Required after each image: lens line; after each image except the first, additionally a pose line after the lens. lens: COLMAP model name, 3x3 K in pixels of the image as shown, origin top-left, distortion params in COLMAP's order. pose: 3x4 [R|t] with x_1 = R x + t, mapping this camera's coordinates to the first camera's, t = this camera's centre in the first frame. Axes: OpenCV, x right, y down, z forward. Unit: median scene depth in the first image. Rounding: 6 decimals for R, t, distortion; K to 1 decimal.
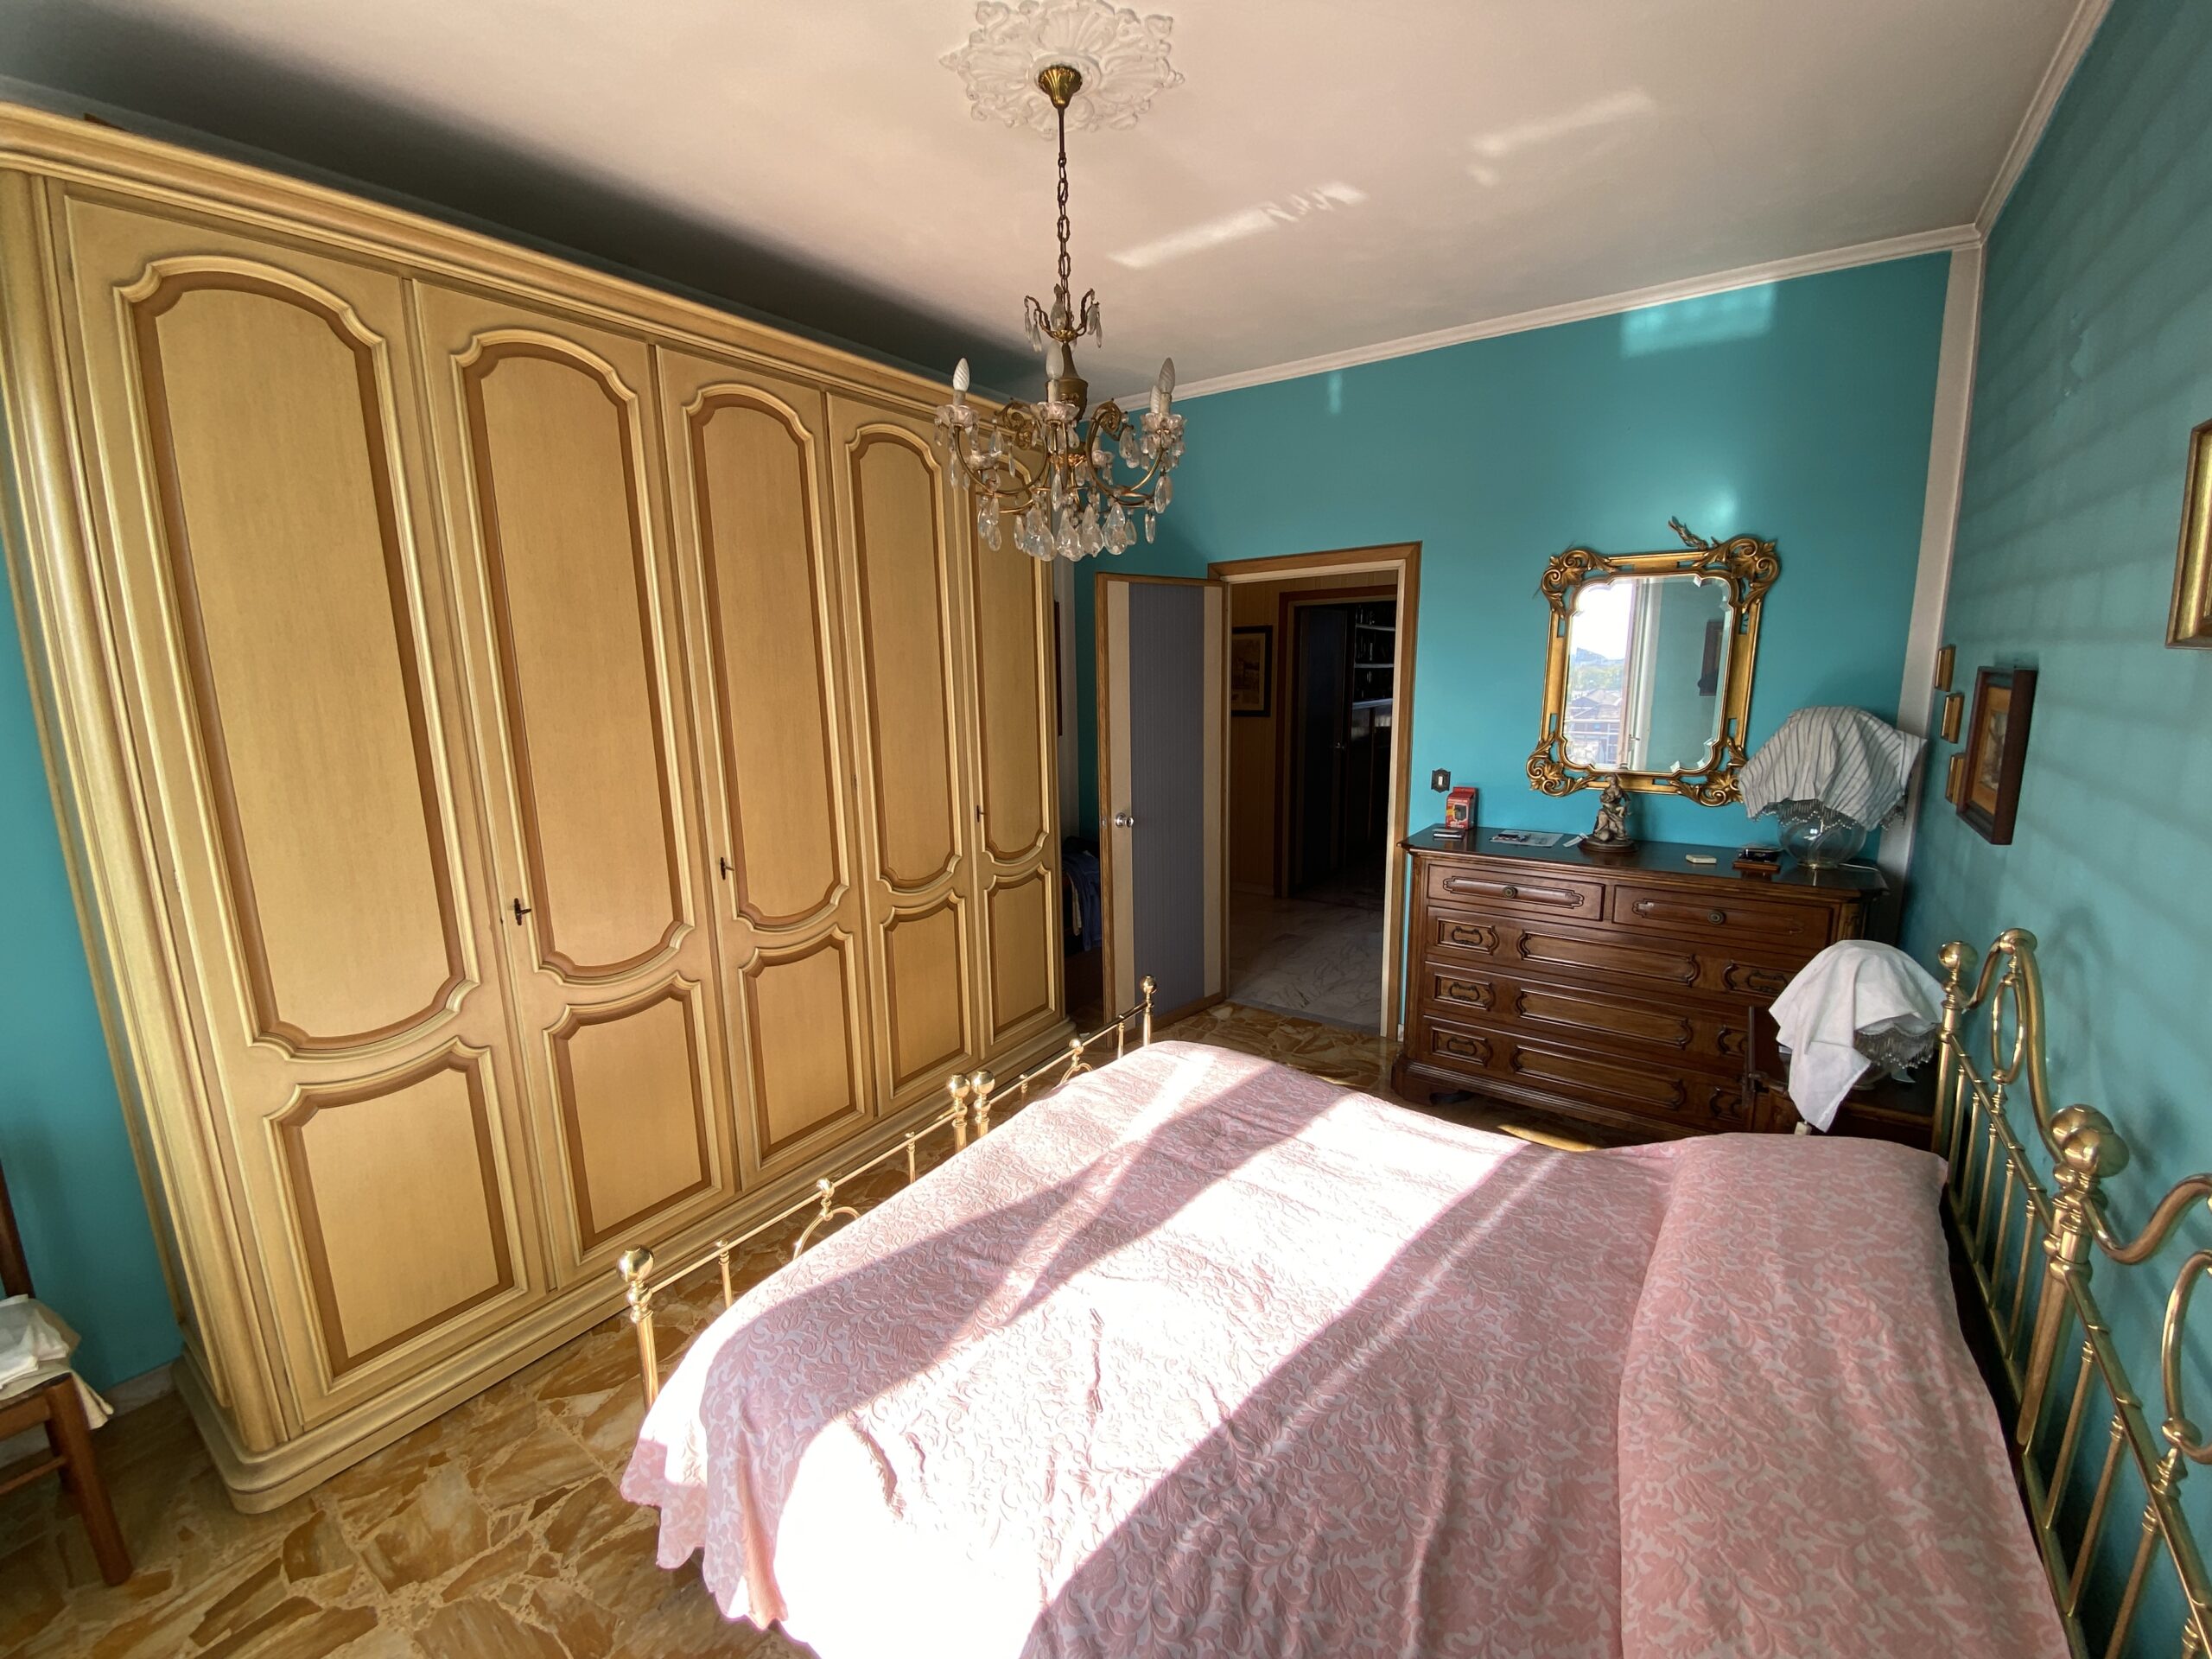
lens RADIAL K [[888.8, 0, 1102.9], [0, 888.8, 823.2], [0, 0, 1]] dist [0.017917, -0.000005]
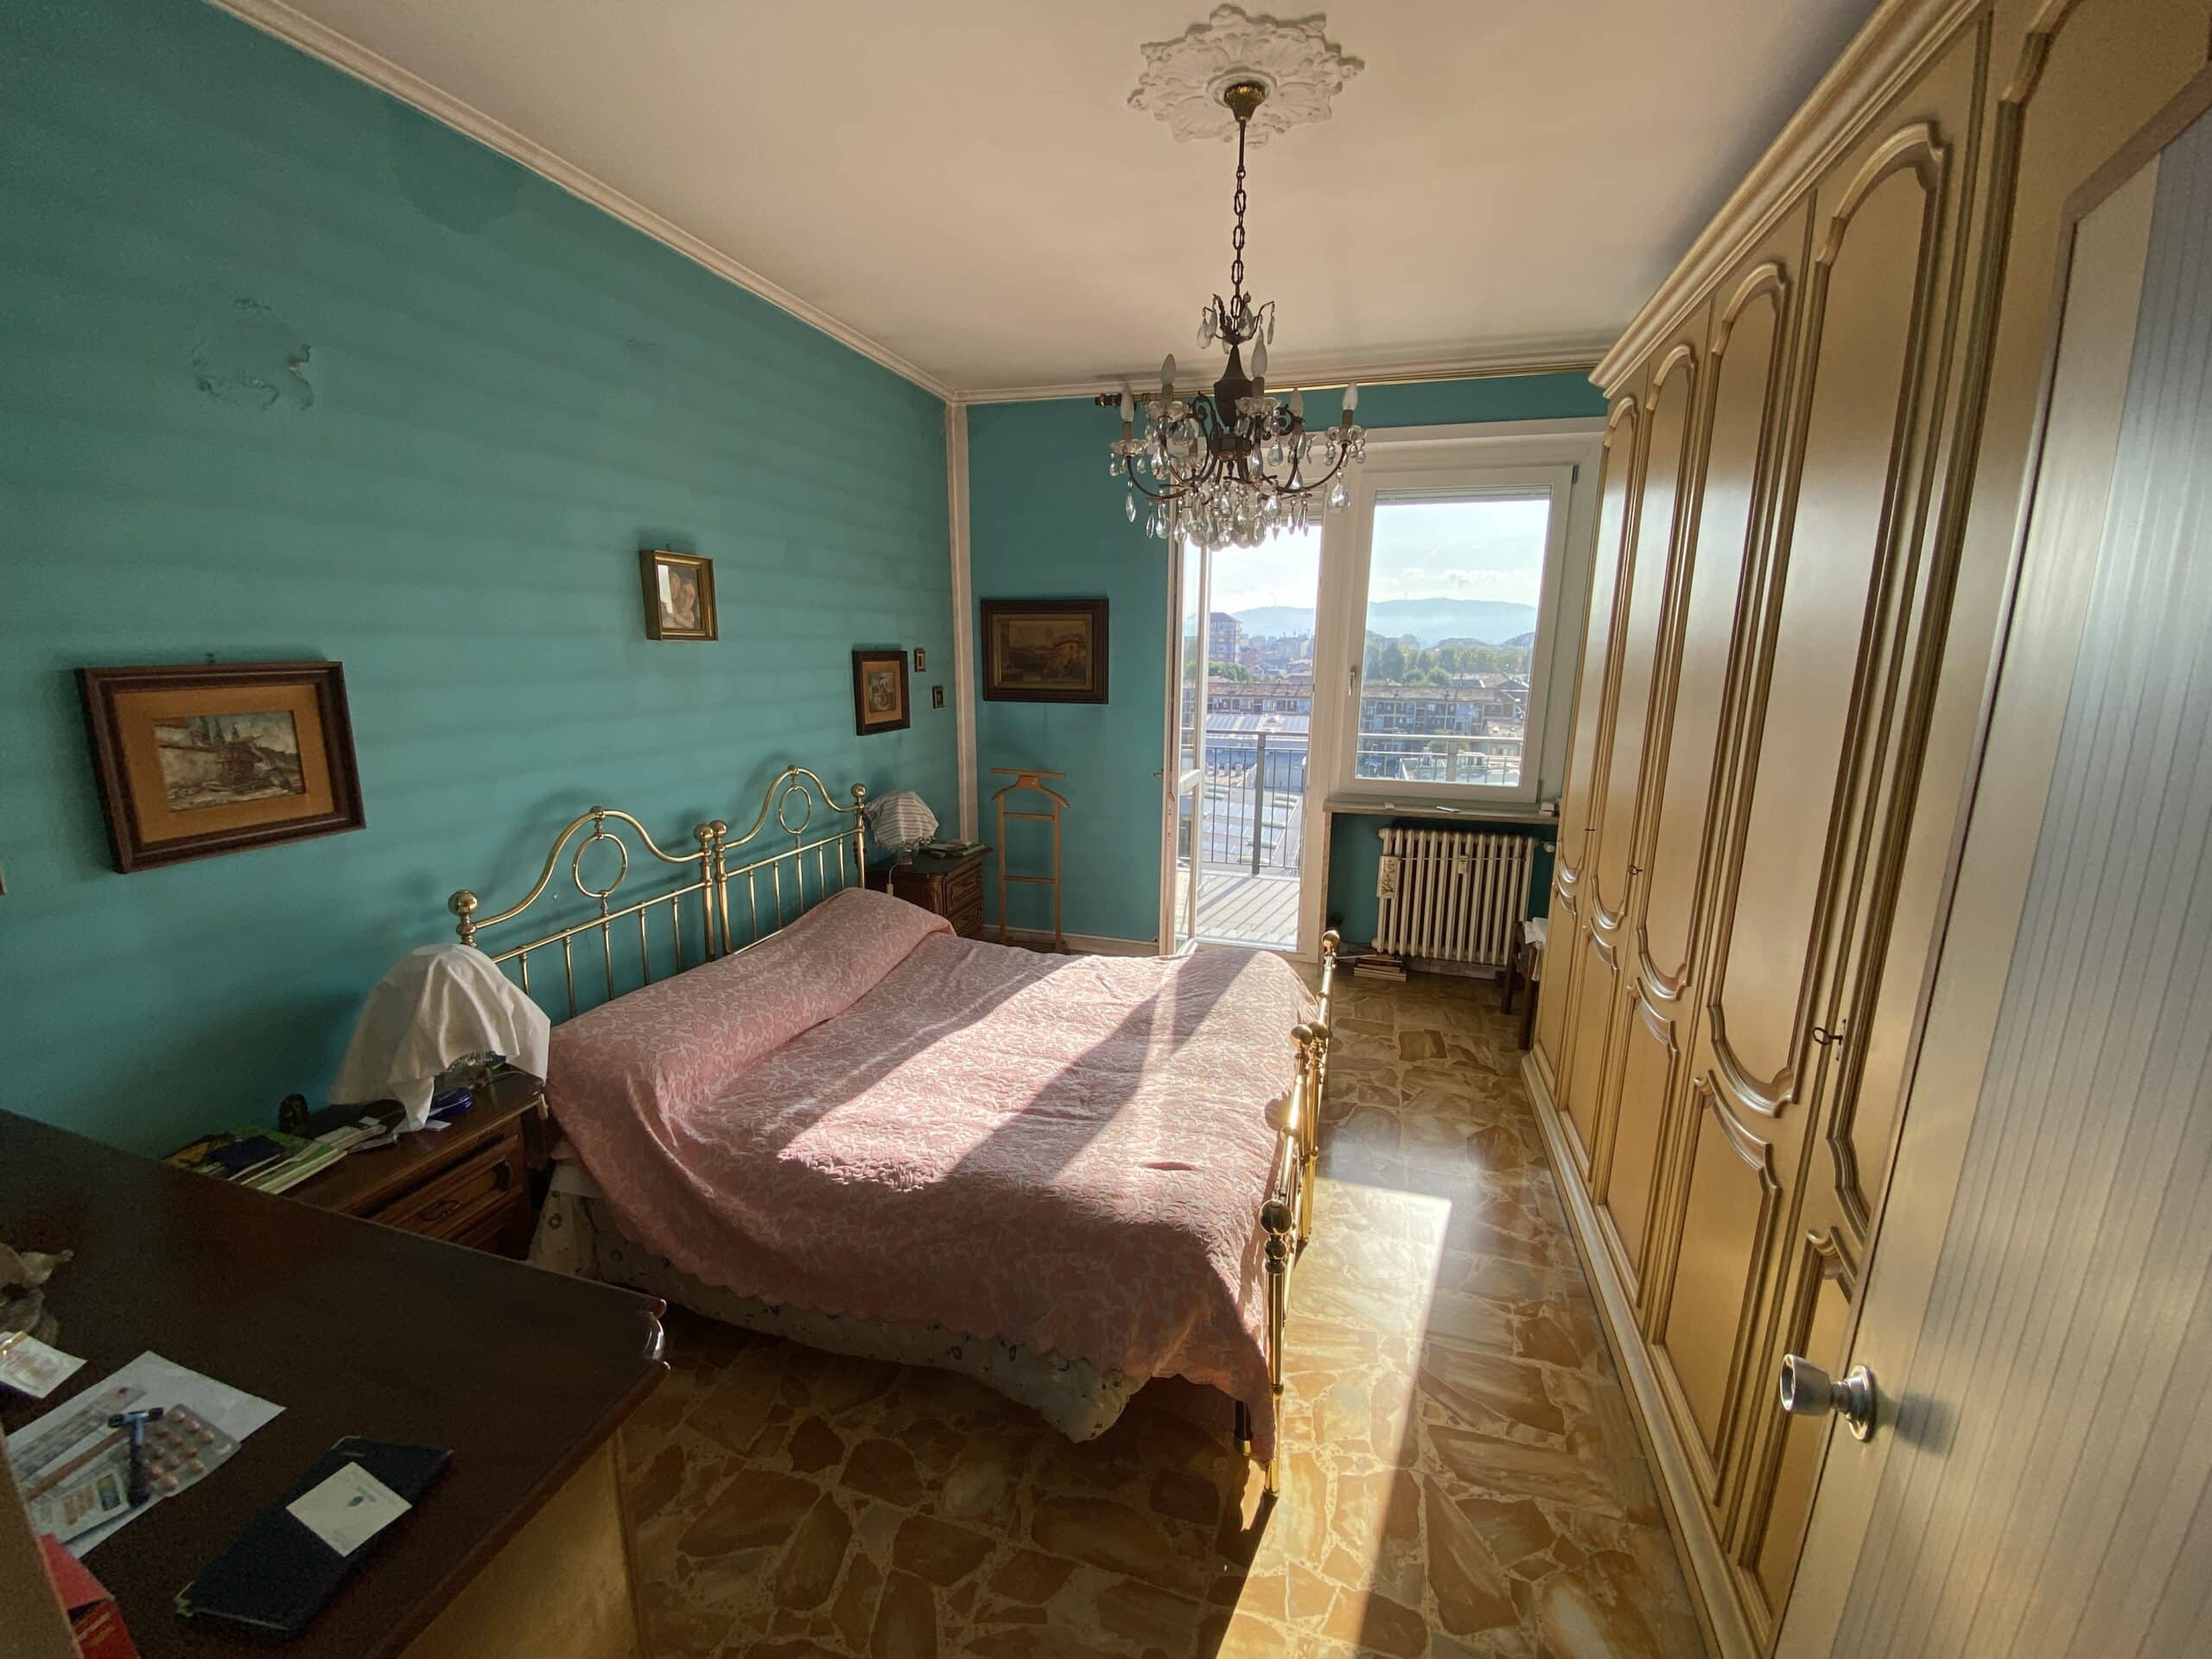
lens RADIAL K [[888.8, 0, 1101.6], [0, 888.8, 827.3], [0, 0, 1]] dist [0.017917, -0.000005]
pose [[-0.950327, 0.070219, -0.303229, 0.439450], [-0.048641, 0.928746, 0.367513, -0.356163], [0.307428, 0.364007, -0.879197, 1.957784]]
